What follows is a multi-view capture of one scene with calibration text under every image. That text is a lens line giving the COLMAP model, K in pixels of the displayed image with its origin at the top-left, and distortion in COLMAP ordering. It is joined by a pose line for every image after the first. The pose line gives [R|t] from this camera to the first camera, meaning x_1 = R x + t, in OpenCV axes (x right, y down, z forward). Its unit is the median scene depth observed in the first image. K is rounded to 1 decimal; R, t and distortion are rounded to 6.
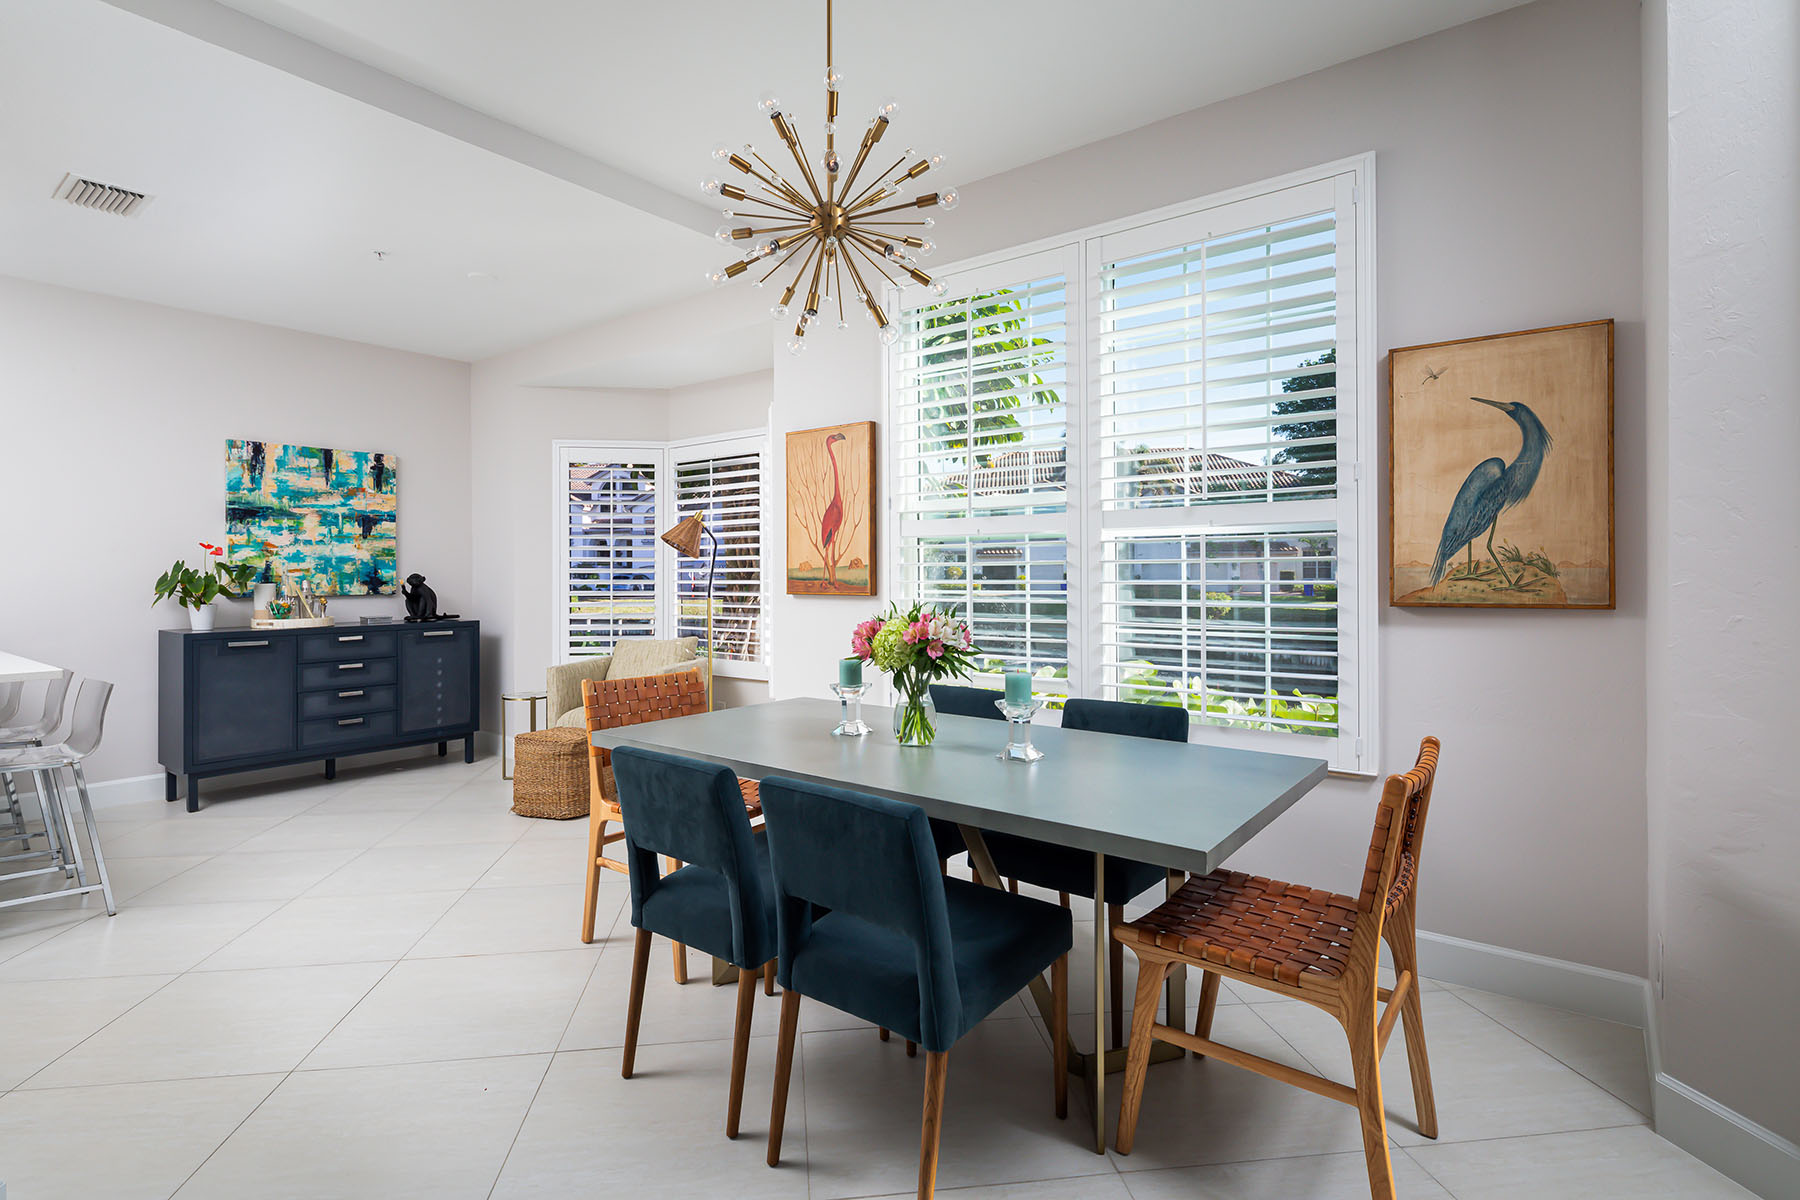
lens RADIAL K [[874.1, 0, 893.8], [0, 874.1, 565.3], [0, 0, 1]] dist [0.001943, 0.000101]
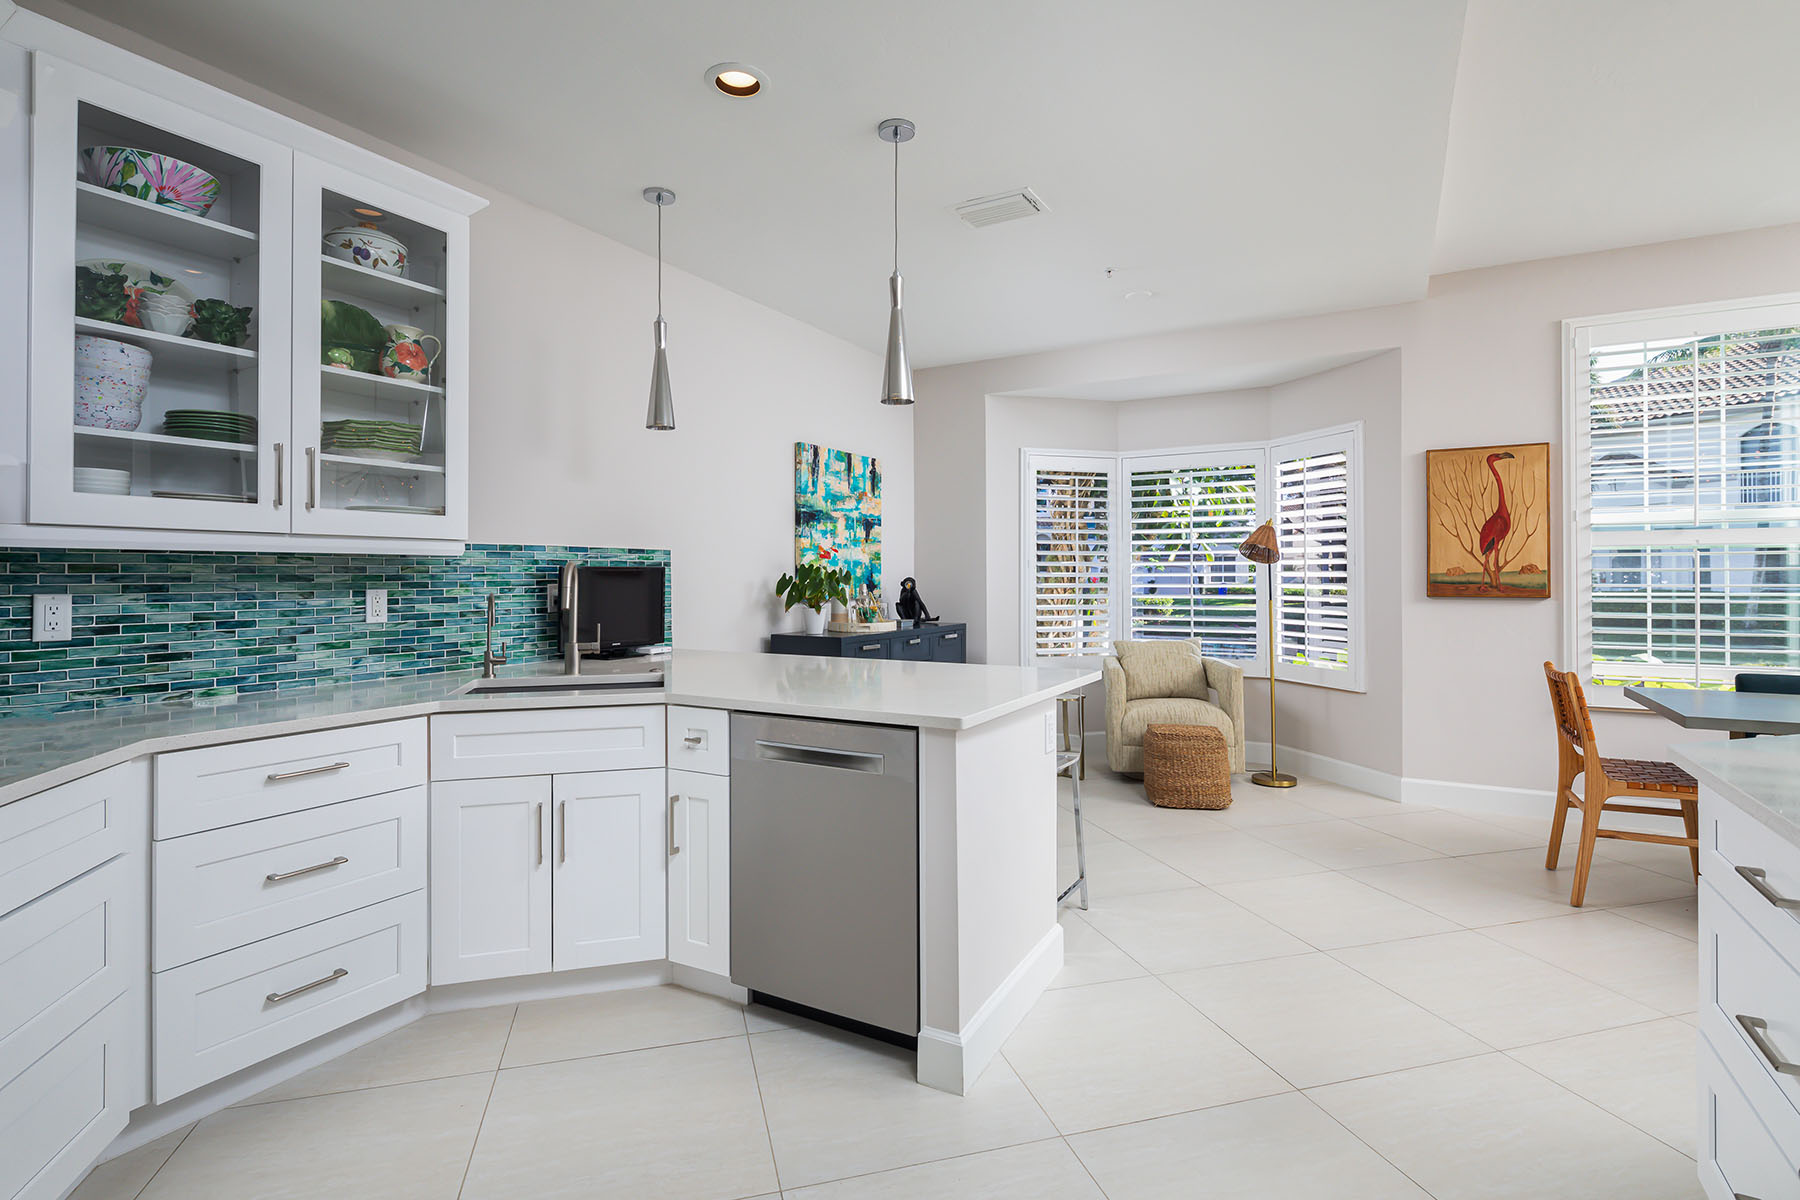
lens RADIAL K [[874.1, 0, 893.8], [0, 874.1, 565.3], [0, 0, 1]] dist [0.001943, 0.000101]
pose [[0.989878, 0.003259, 0.141882, -0.749824], [-0.002553, 0.999983, -0.005157, 0.000840], [-0.141897, 0.004742, 0.989870, 0.001912]]
